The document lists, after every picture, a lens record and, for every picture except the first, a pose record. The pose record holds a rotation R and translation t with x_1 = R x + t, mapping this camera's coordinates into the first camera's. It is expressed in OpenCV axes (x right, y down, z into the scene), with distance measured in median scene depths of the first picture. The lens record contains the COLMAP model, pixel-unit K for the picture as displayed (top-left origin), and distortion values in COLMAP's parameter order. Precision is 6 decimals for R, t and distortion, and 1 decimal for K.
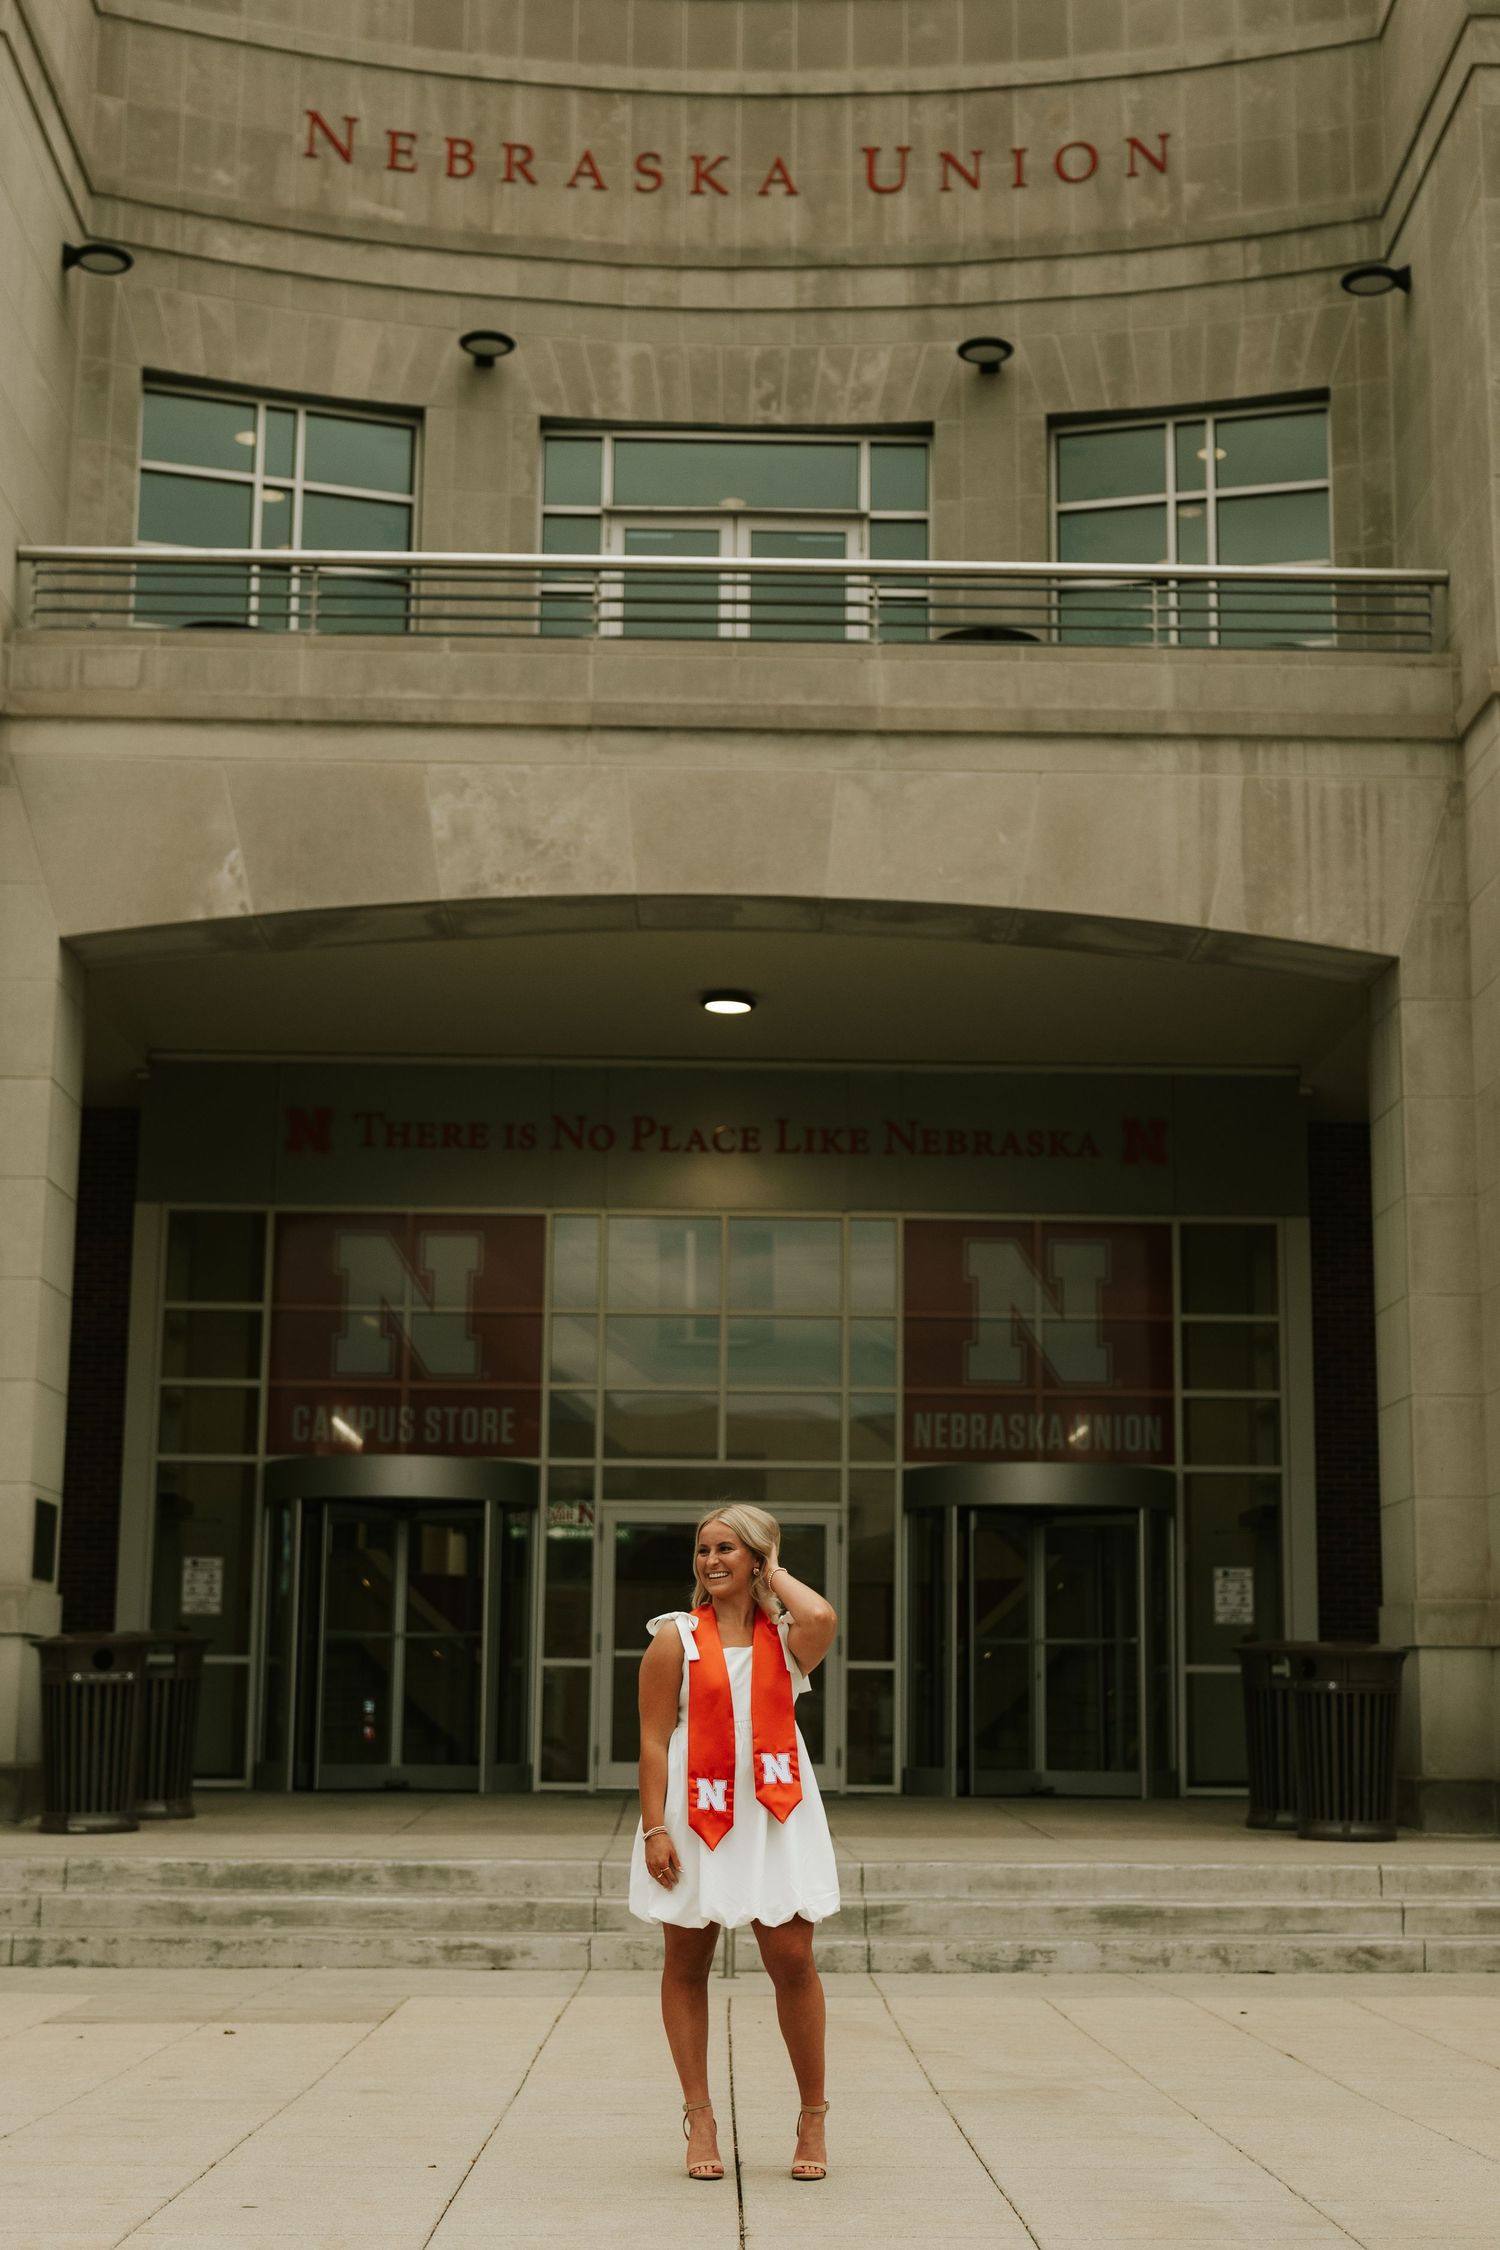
lens RADIAL K [[3831.0, 0, 793.5], [0, 3831.0, 1178.3], [0, 0, 1]] dist [0.079301, 0.000000]
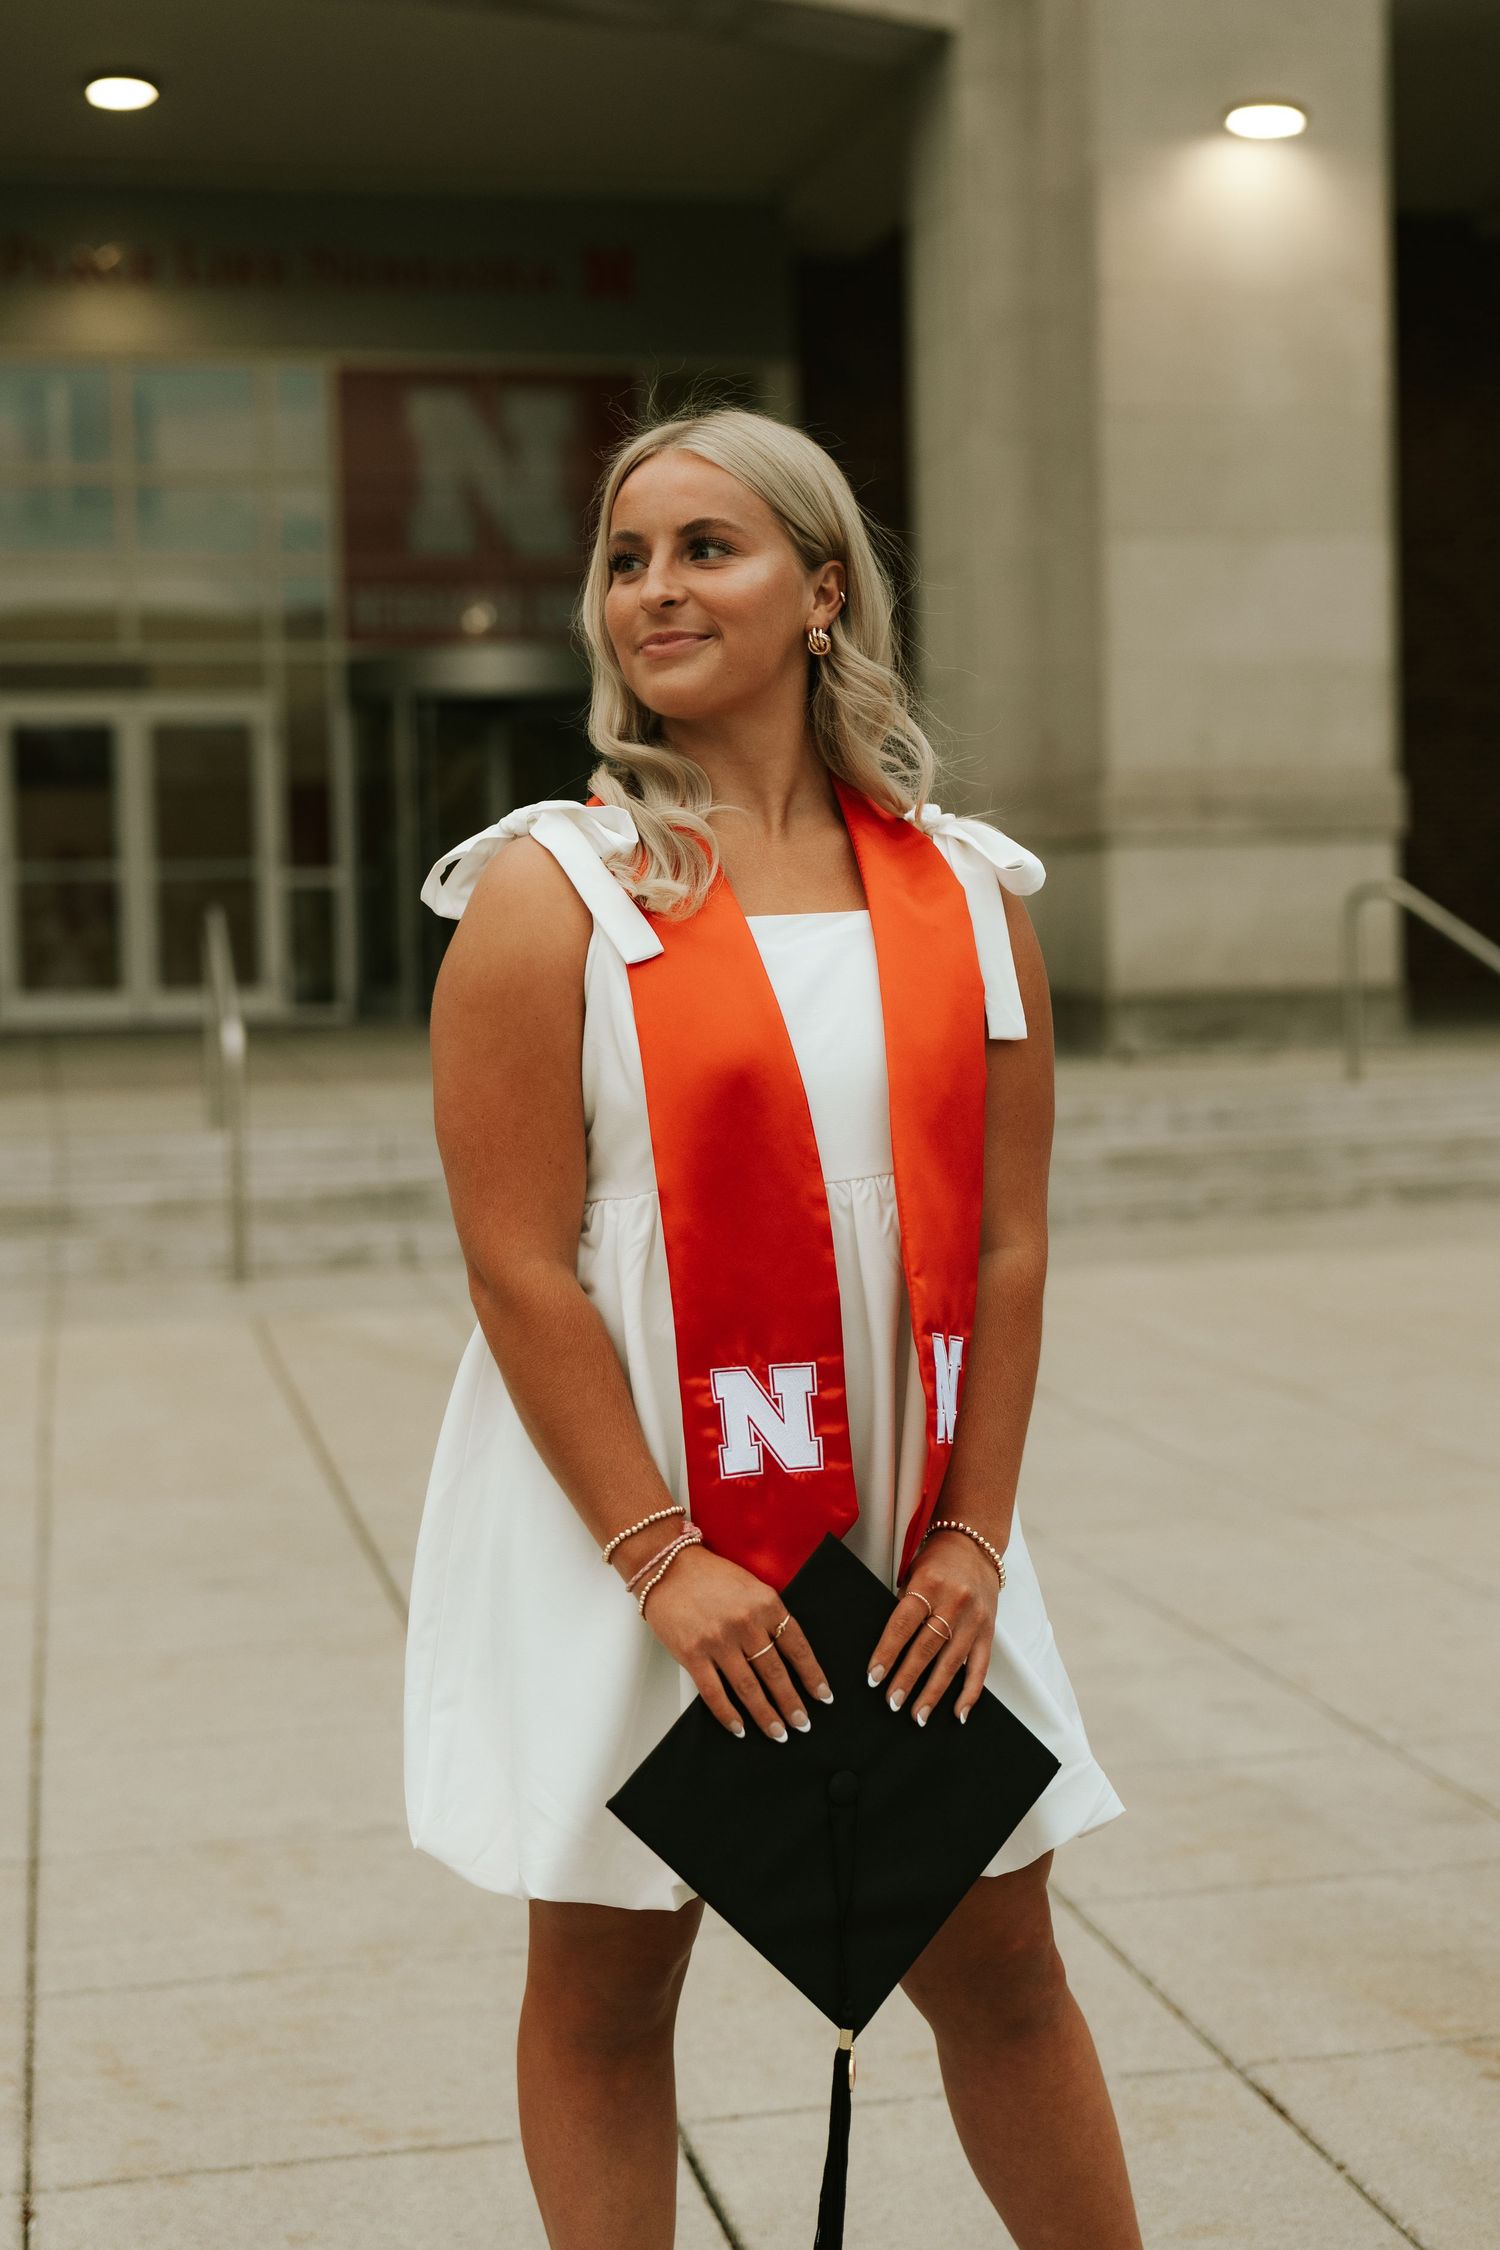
lens RADIAL K [[3463.4, 0, 786.1], [0, 3463.4, 1209.2], [0, 0, 1]] dist [0.050193, 0.000000]
pose [[0.983682, -0.040187, 0.175368, -0.016127], [0.000340, 0.975147, 0.221557, 0.023344], [-0.179913, -0.217882, 0.959249, 0.196824]]
